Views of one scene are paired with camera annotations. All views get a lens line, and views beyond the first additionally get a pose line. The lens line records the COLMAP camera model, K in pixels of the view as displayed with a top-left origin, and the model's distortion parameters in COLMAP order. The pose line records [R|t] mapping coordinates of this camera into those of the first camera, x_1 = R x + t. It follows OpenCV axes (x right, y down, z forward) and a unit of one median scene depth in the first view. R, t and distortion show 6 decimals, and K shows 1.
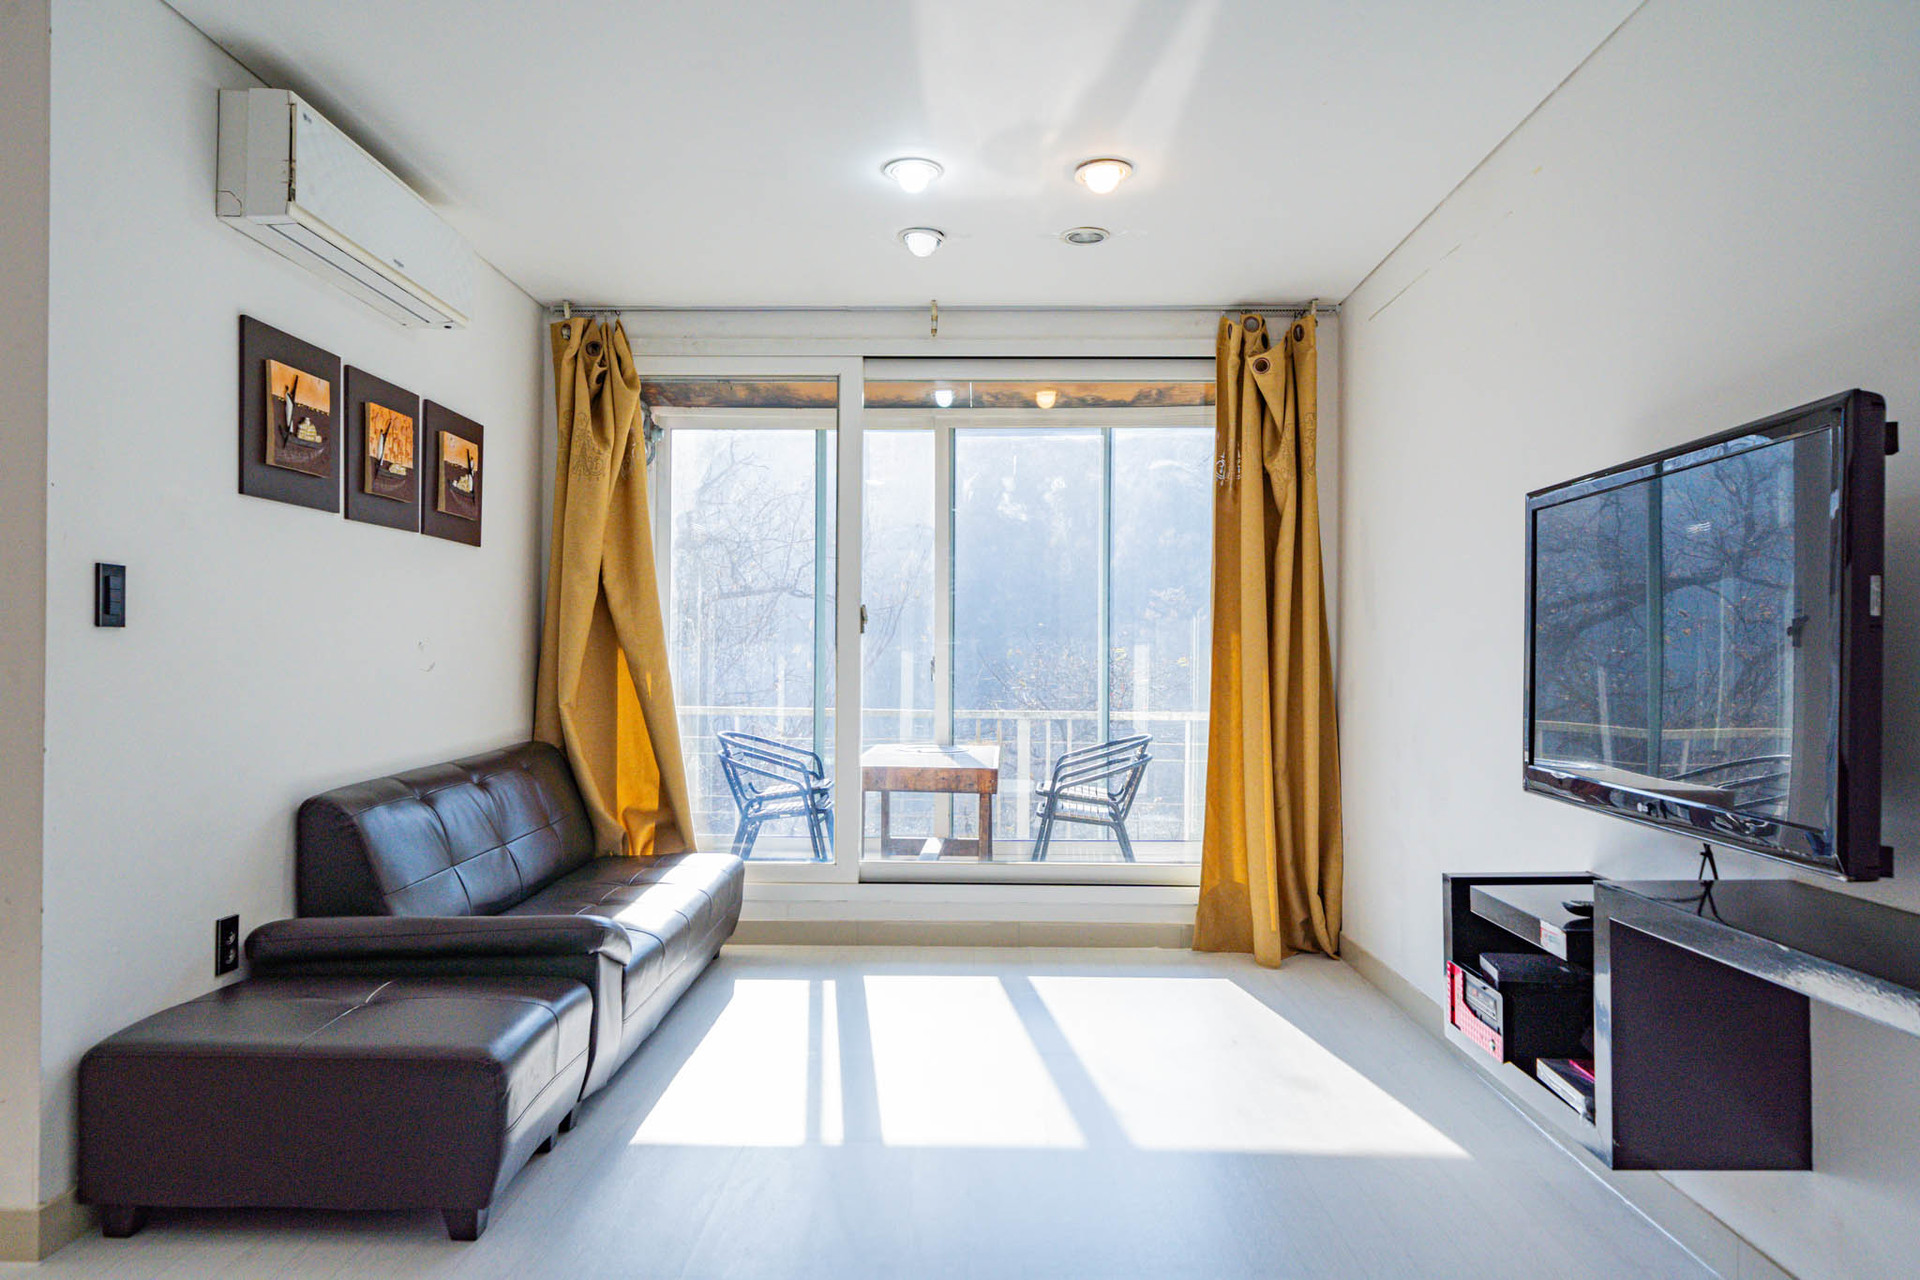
lens RADIAL K [[1219.5, 0, 960.0], [0, 1219.5, 640.0], [0, 0, 1]] dist [0.004687, 0.001662]
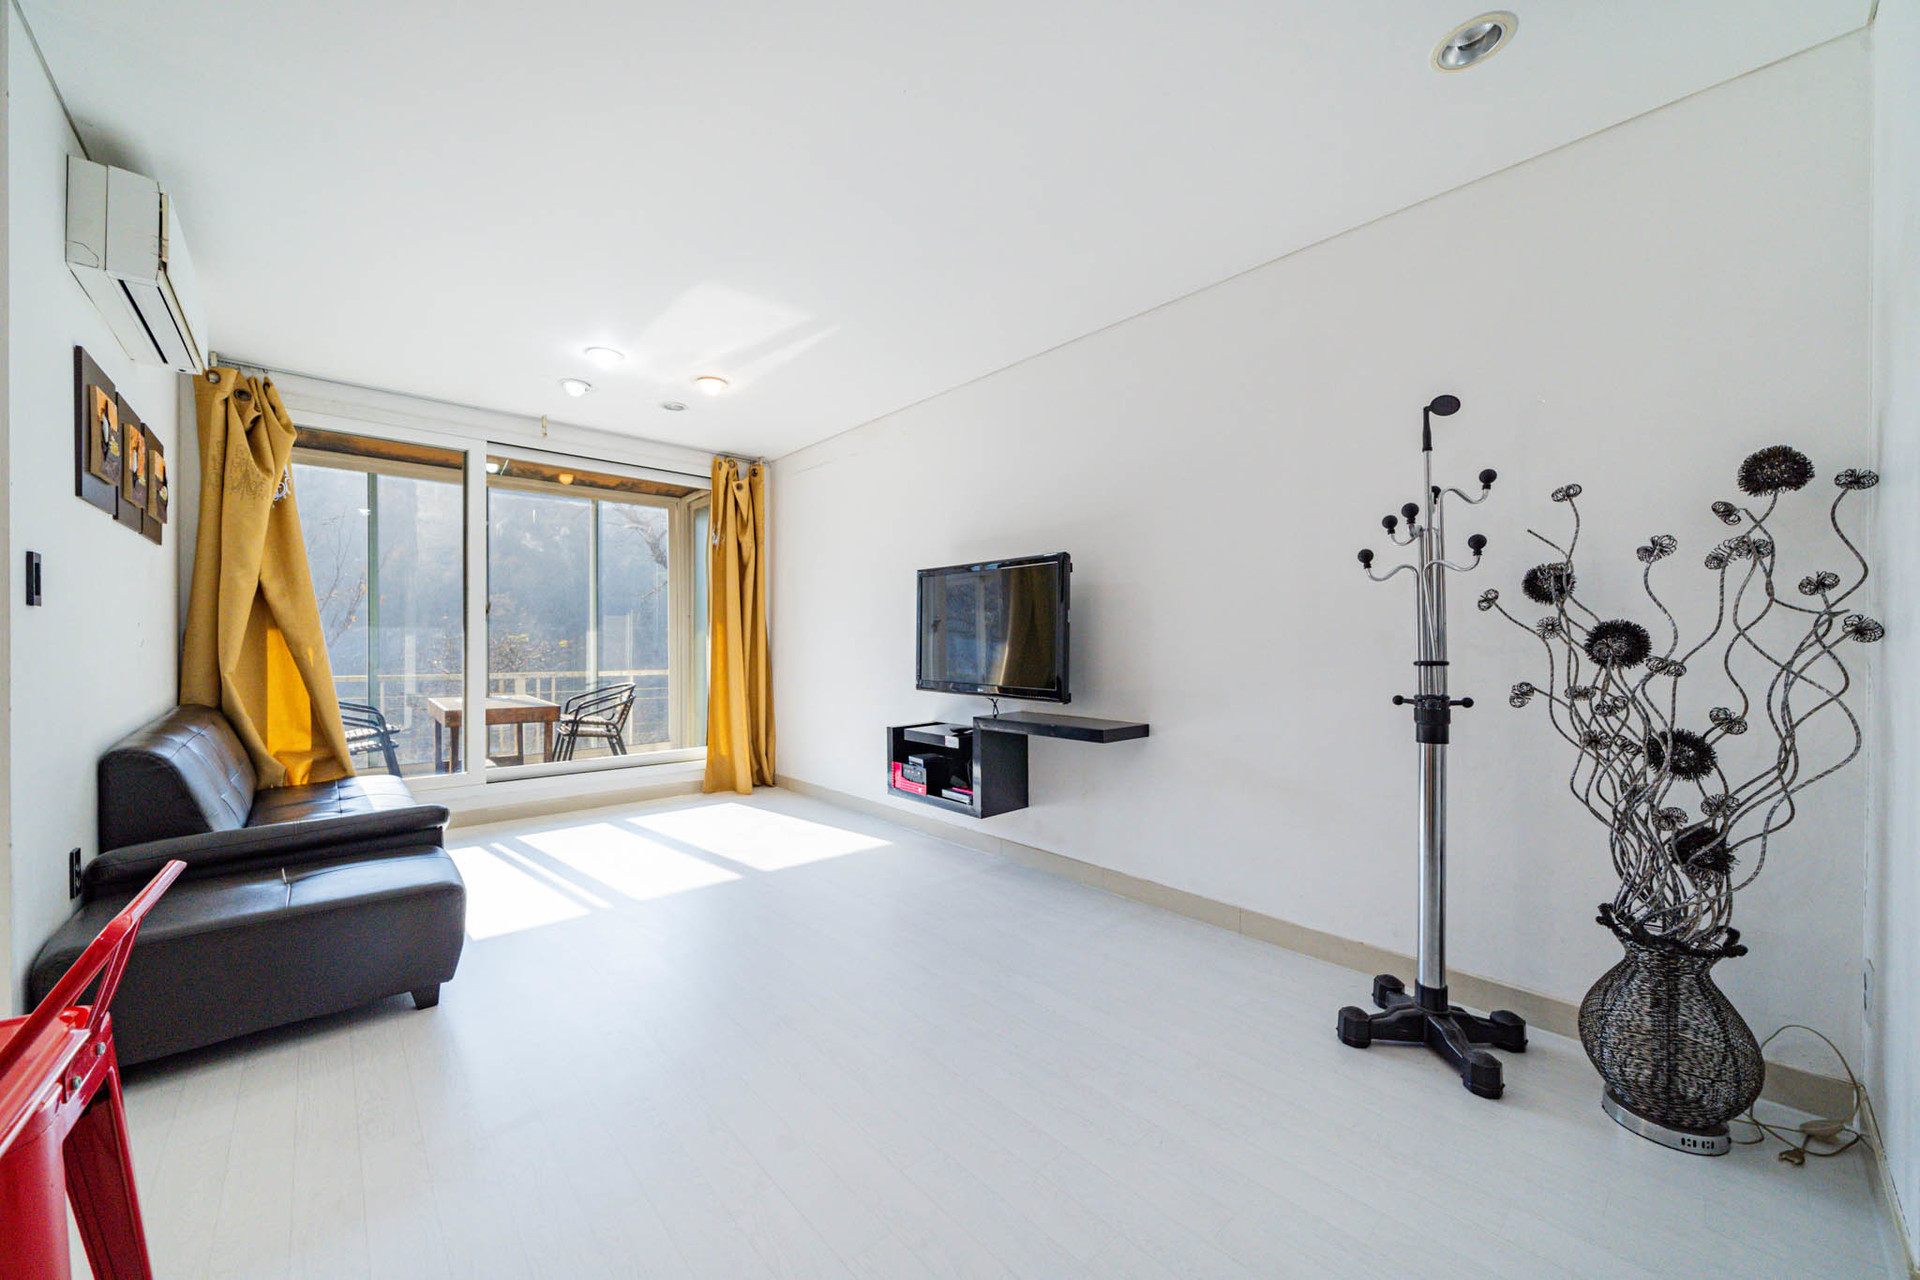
lens RADIAL K [[710.4, 0, 960.0], [0, 710.4, 640.0], [0, 0, 1]] dist [0.000811, 0.000075]
pose [[0.724148, -0.000130, 0.689645, -0.273861], [-0.008355, 0.999925, 0.008962, 0.004810], [-0.689594, -0.012252, 0.724093, -0.060968]]
